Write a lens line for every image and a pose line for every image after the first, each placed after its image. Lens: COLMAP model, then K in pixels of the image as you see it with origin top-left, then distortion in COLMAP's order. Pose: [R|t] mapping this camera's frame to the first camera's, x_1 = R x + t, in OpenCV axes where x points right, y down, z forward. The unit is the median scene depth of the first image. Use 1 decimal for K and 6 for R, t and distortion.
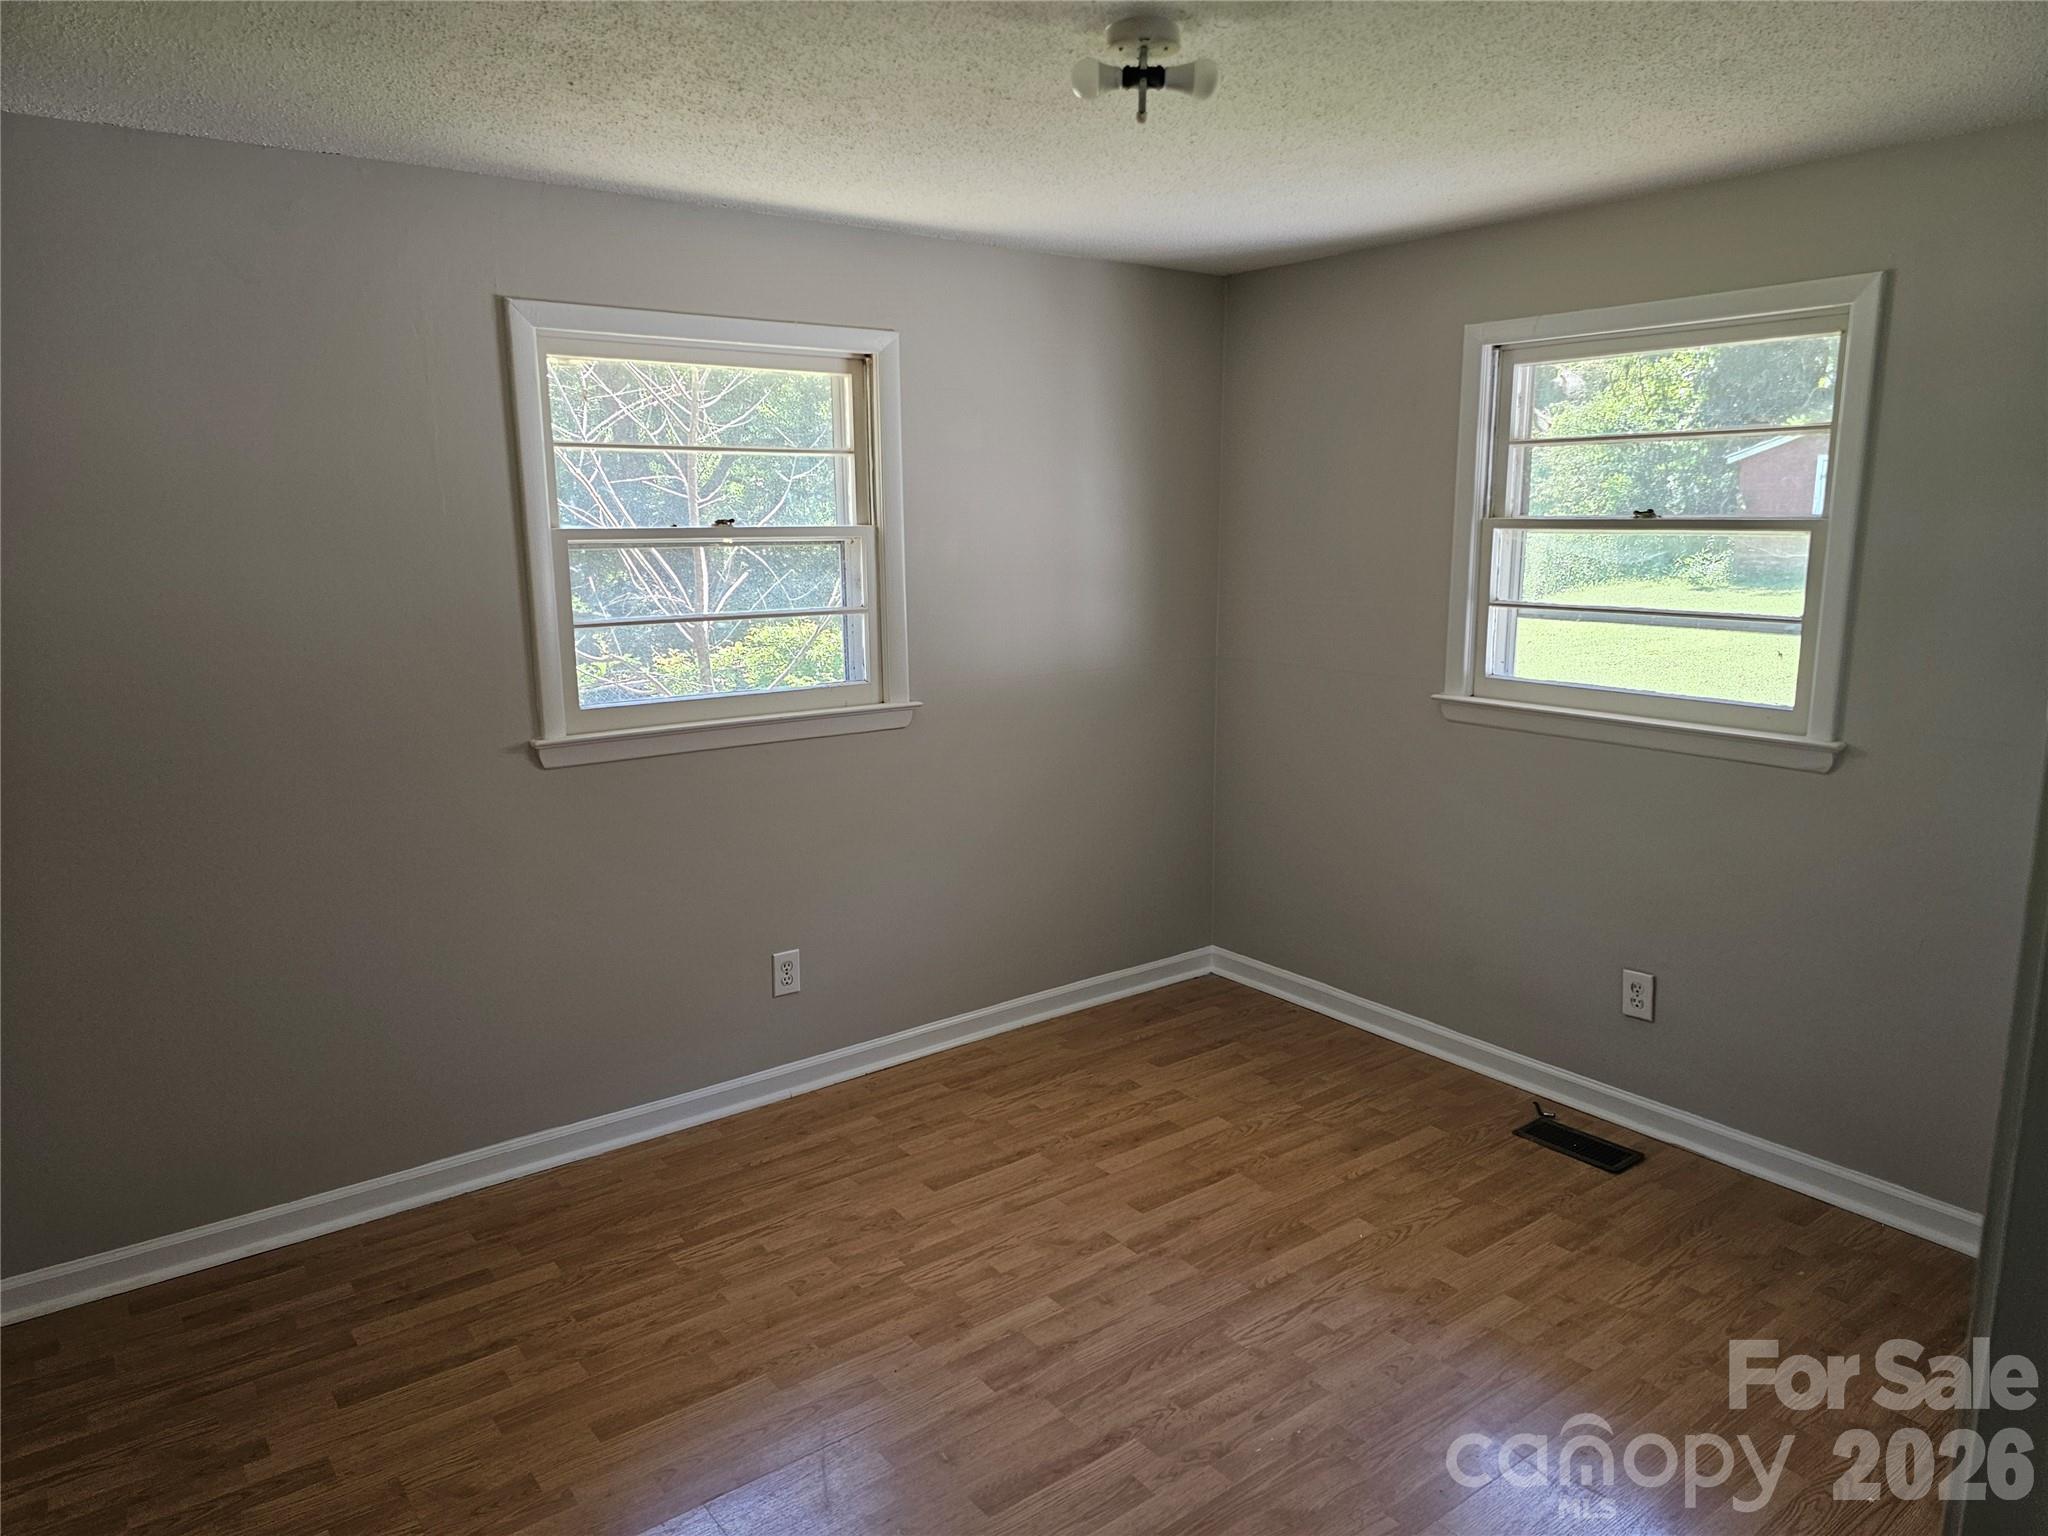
lens RADIAL K [[1367.1, 0, 1019.2], [0, 1367.1, 778.5], [0, 0, 1]] dist [0.078408, -0.049720]
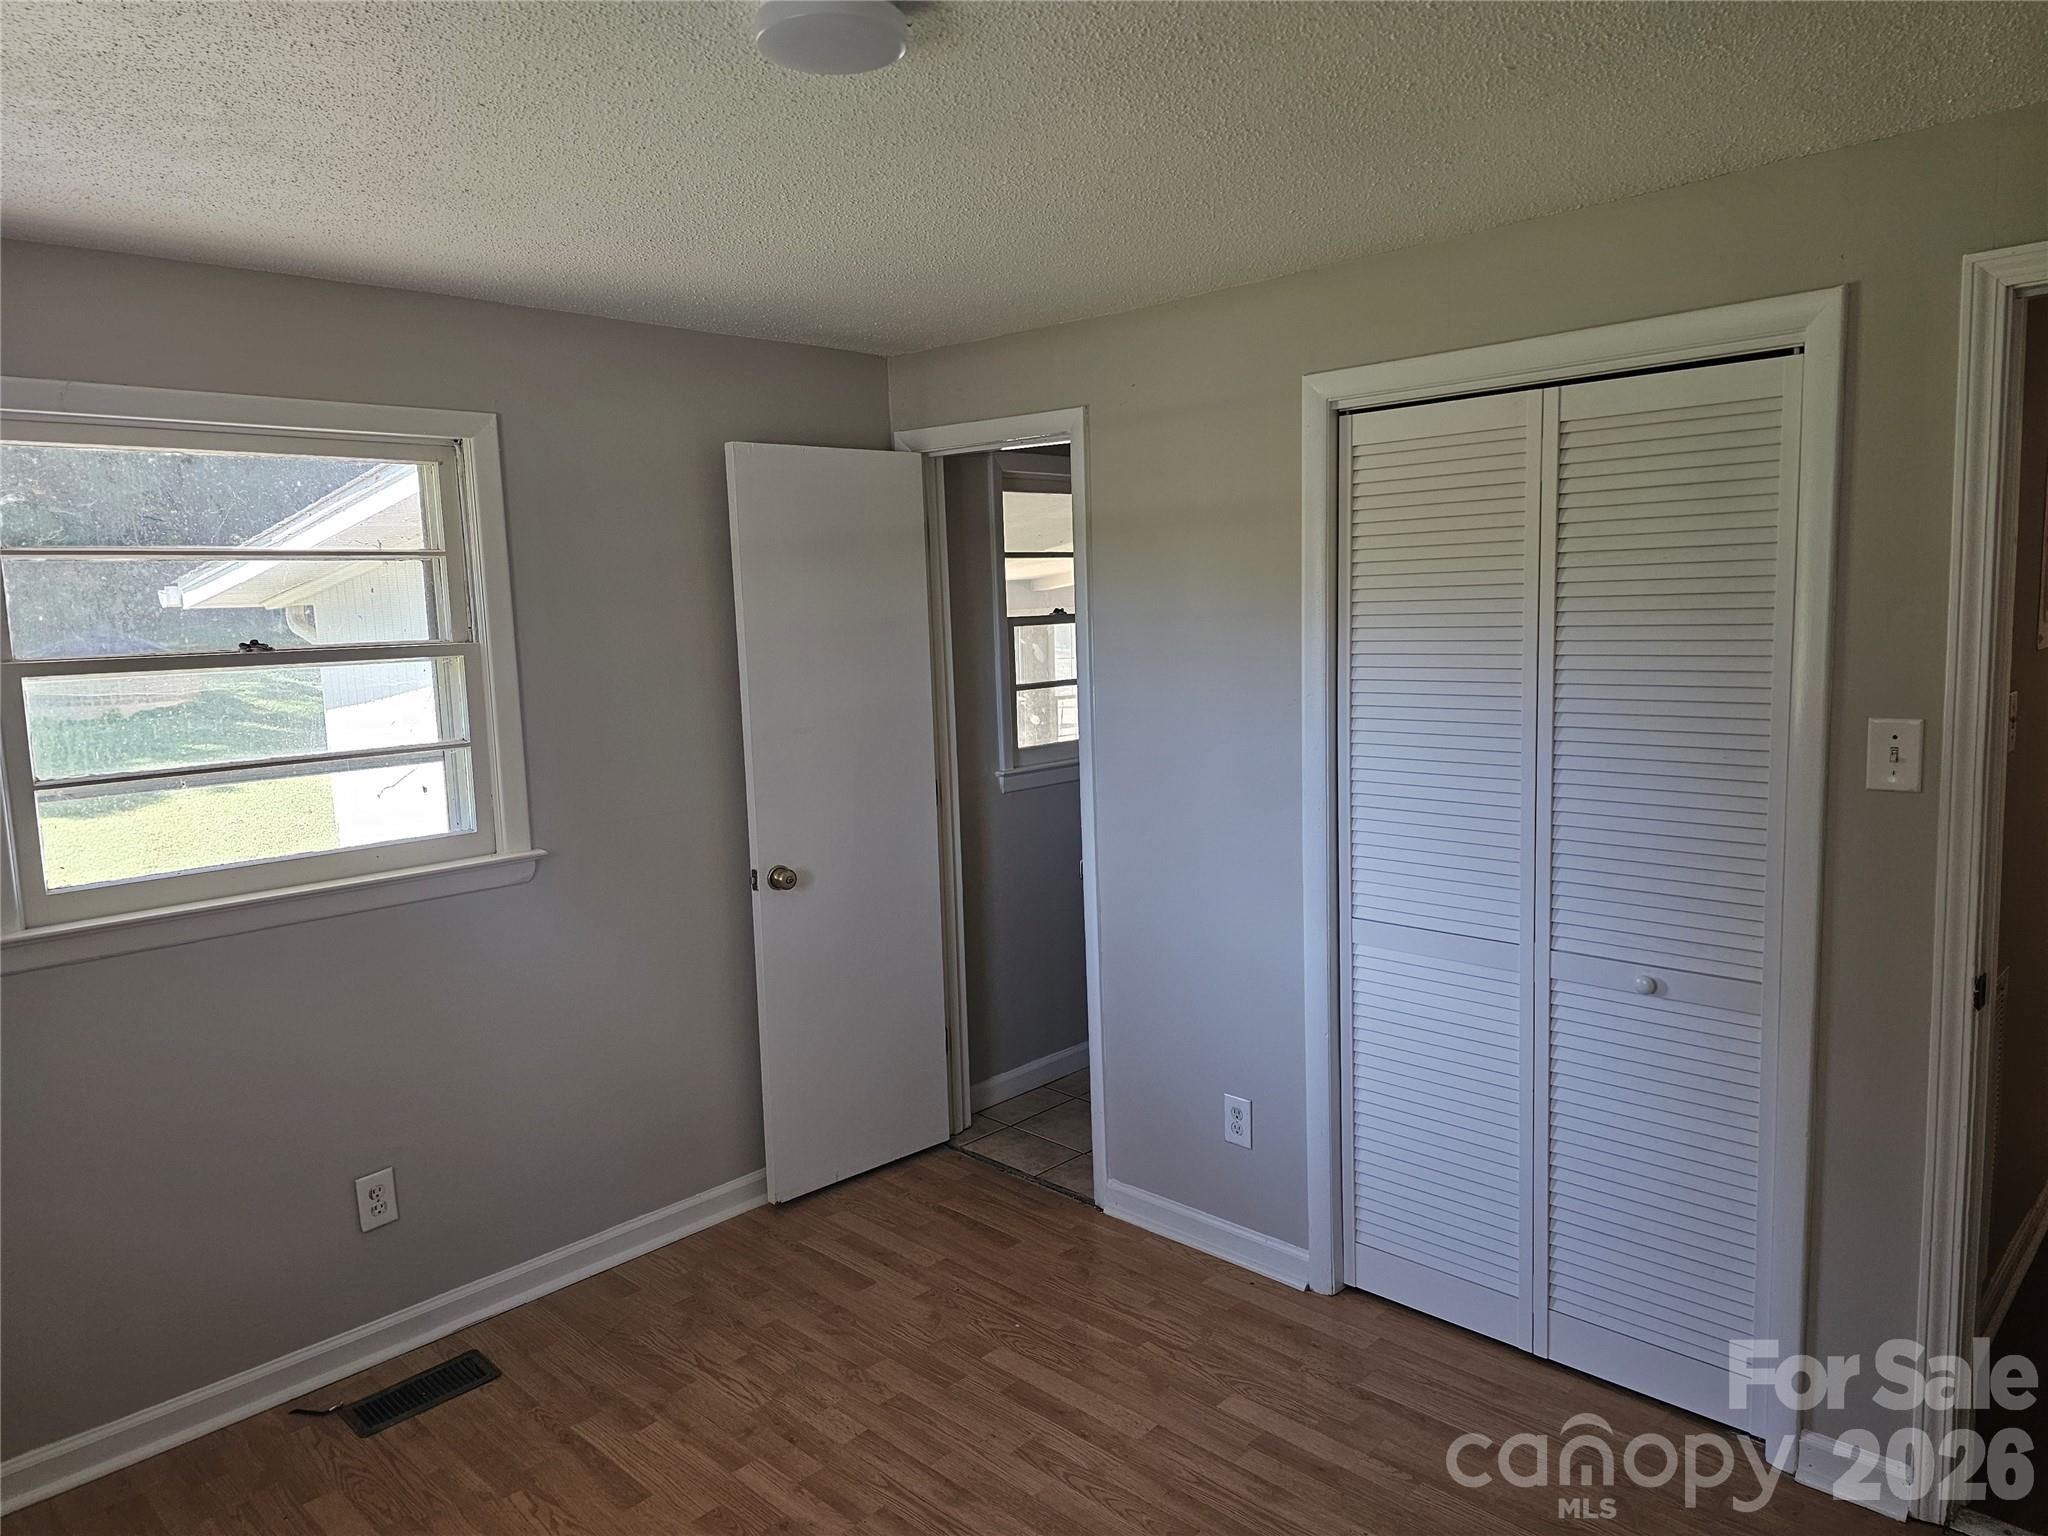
lens RADIAL K [[1367.1, 0, 1019.2], [0, 1367.1, 778.5], [0, 0, 1]] dist [0.078408, -0.049720]
pose [[-0.143584, -0.109190, 0.983596, -0.471991], [0.233465, 0.962105, 0.140885, -0.135165], [-0.961706, 0.249864, -0.112651, 0.727318]]
